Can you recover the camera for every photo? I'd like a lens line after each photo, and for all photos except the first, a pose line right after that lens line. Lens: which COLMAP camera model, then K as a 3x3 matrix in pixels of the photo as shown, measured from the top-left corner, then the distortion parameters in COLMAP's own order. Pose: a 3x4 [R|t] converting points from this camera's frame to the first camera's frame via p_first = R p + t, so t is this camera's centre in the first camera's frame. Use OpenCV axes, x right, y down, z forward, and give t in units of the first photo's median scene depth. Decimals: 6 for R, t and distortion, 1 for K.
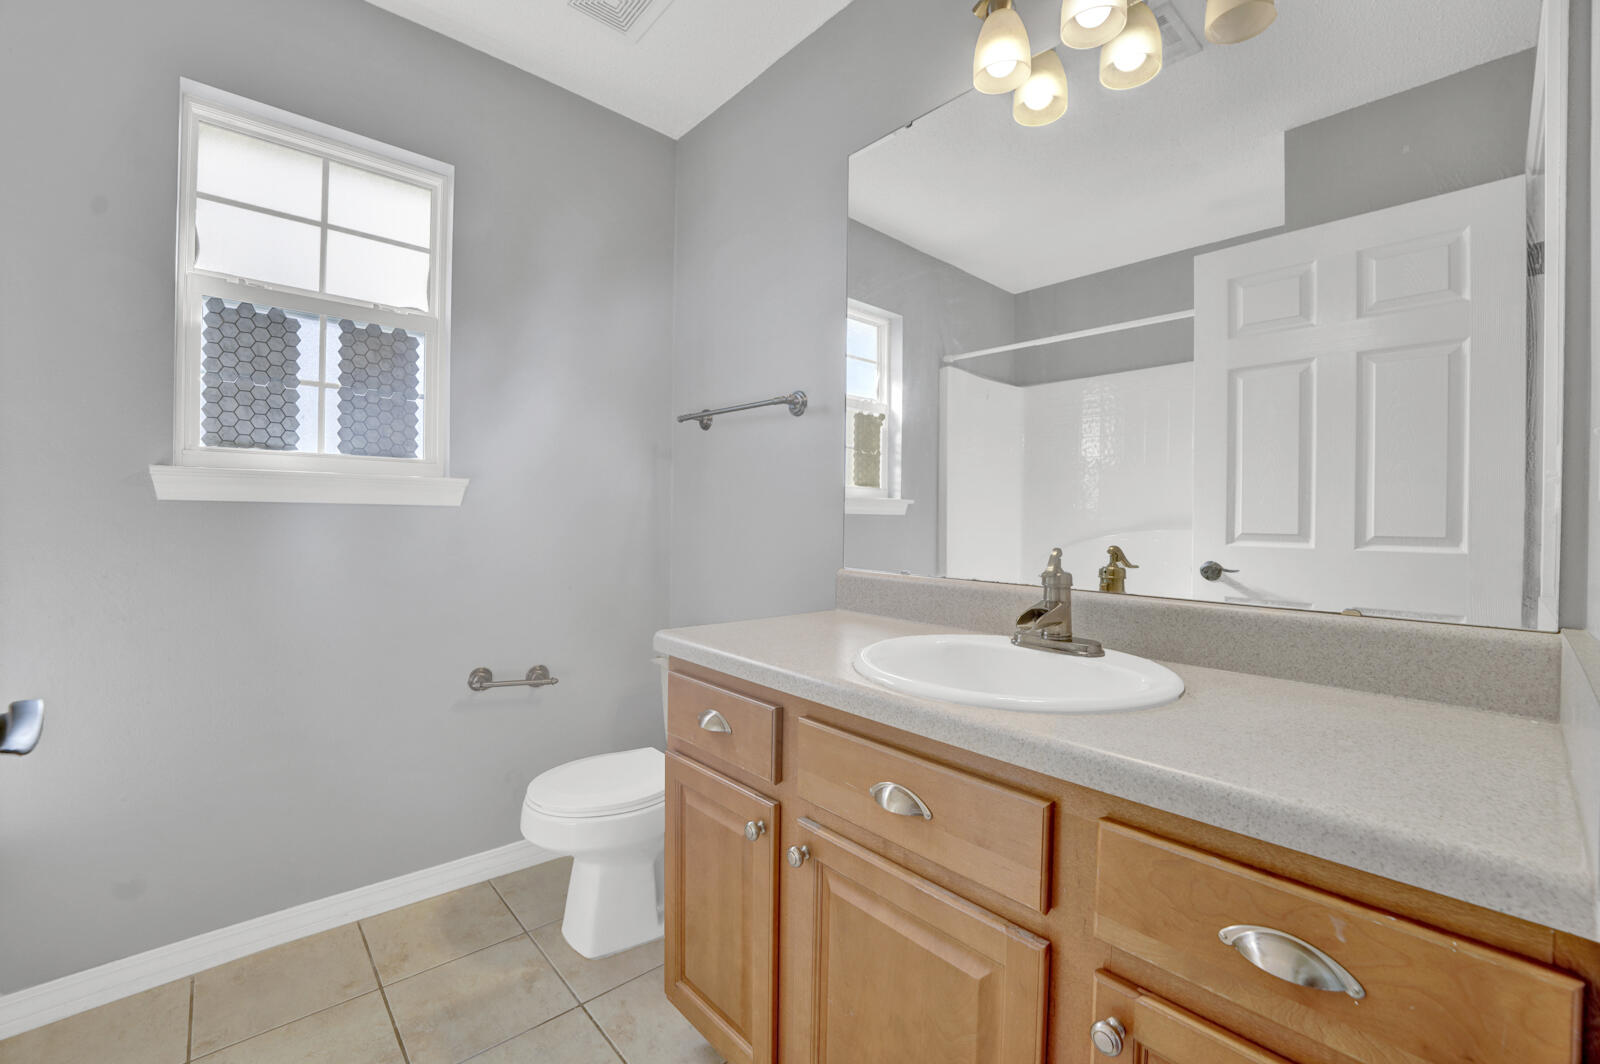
lens RADIAL K [[659.5, 0, 791.4], [0, 659.5, 529.8], [0, 0, 1]] dist [-0.023935, 0.000236]
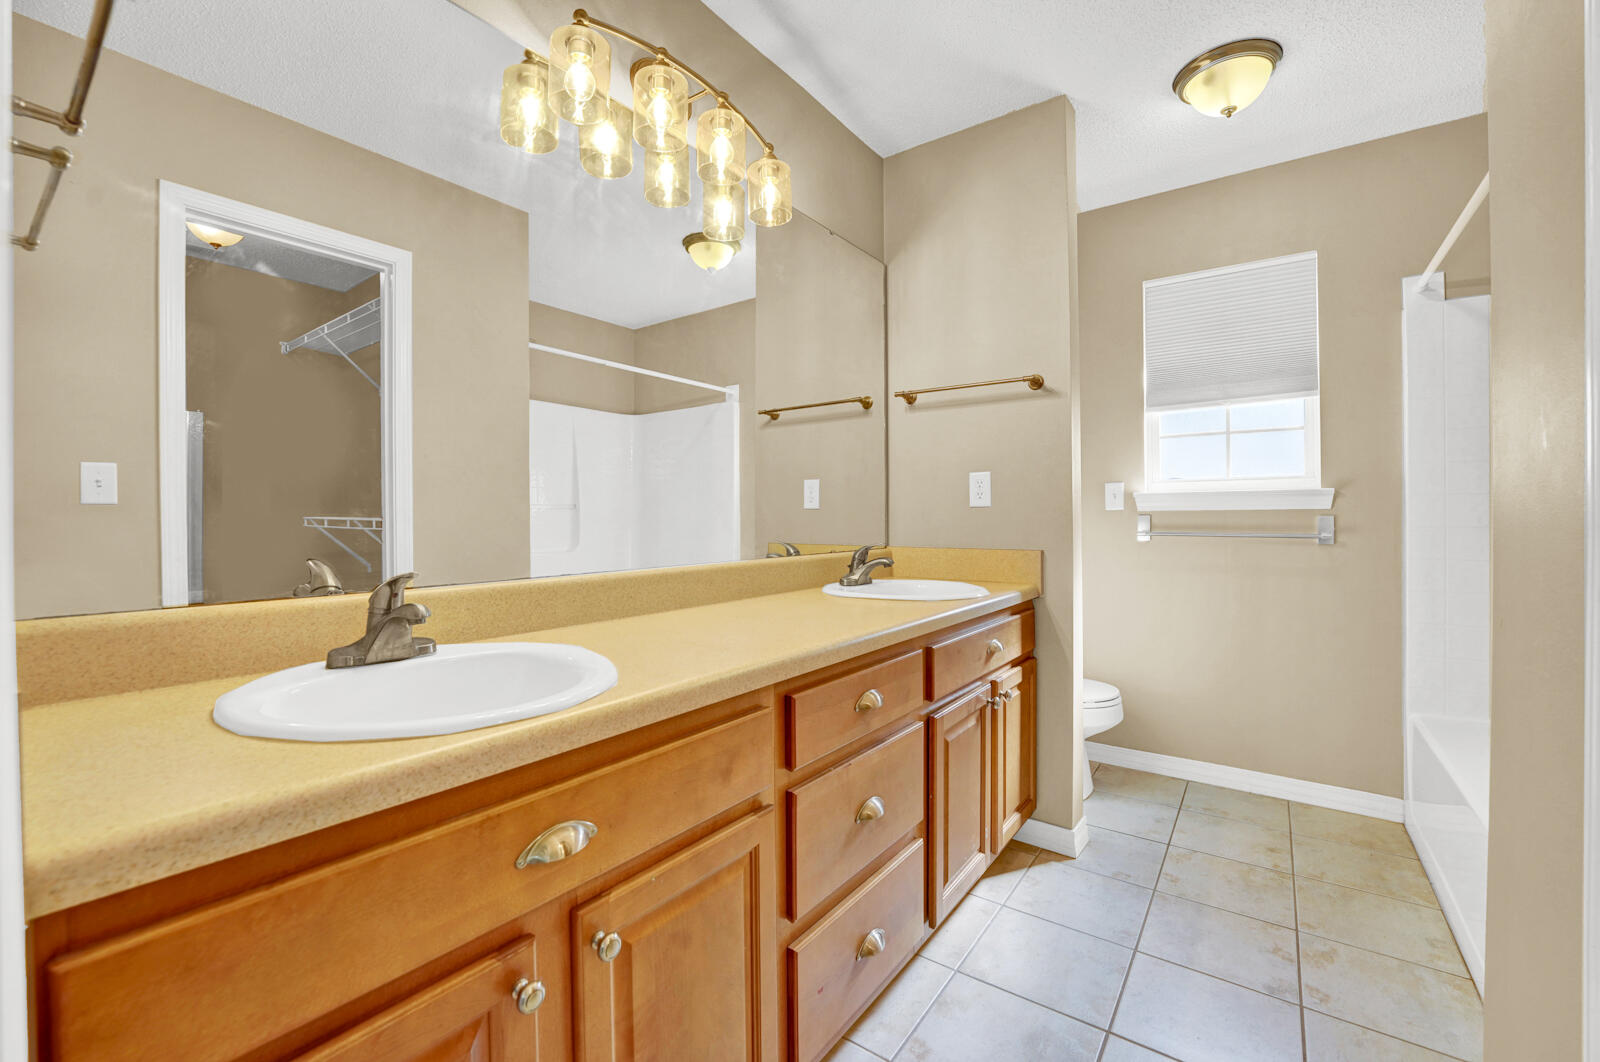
lens RADIAL K [[659.5, 0, 791.4], [0, 659.5, 528.8], [0, 0, 1]] dist [-0.023935, 0.000236]
pose [[-0.205884, -0.026921, 0.978206, -0.227357], [0.008413, 0.999536, 0.029279, -0.003749], [-0.978540, 0.014258, -0.205562, 0.289228]]
